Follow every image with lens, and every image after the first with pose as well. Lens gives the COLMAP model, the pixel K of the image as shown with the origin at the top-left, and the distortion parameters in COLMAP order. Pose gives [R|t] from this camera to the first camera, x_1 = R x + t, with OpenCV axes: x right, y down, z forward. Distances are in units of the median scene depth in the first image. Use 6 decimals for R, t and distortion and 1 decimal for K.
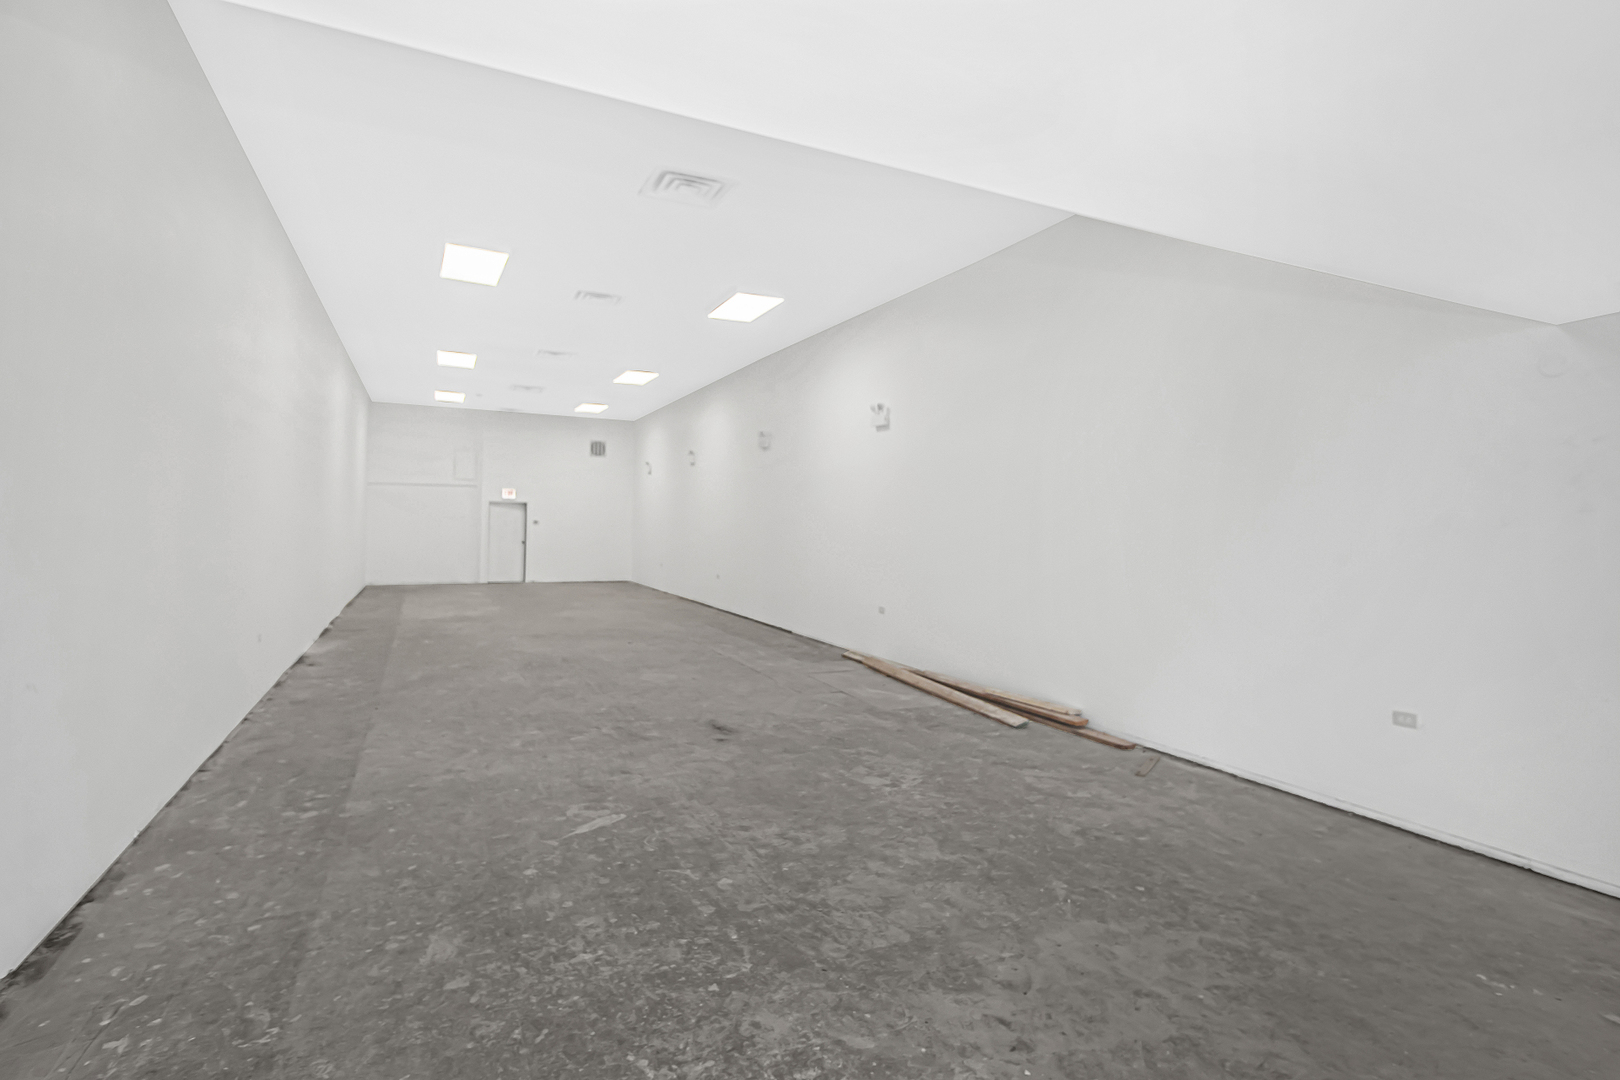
lens RADIAL K [[816.1, 0, 802.2], [0, 816.1, 533.2], [0, 0, 1]] dist [-0.001476, -0.000107]
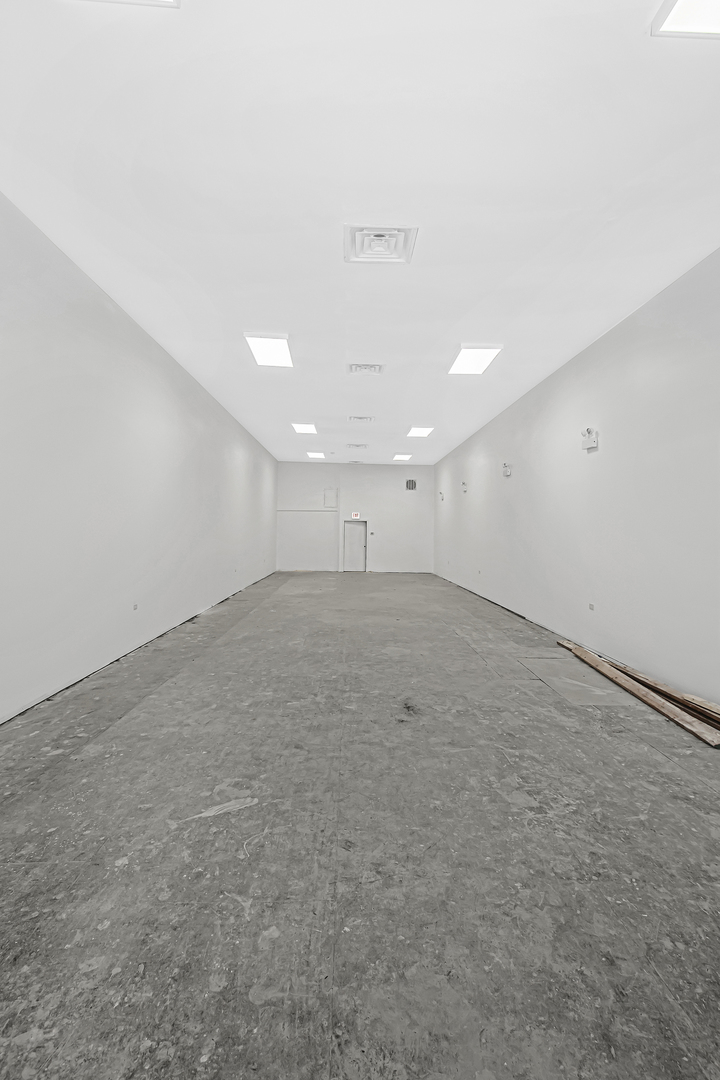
lens RADIAL K [[515.0, 0, 360.0], [0, 515.0, 540.0], [0, 0, 1]] dist [0.003025, 0.001164]
pose [[0.921318, 0.002060, -0.388805, 0.080553], [-0.002916, 0.999994, -0.001611, 0.001354], [0.388799, 0.002618, 0.921319, 0.201099]]
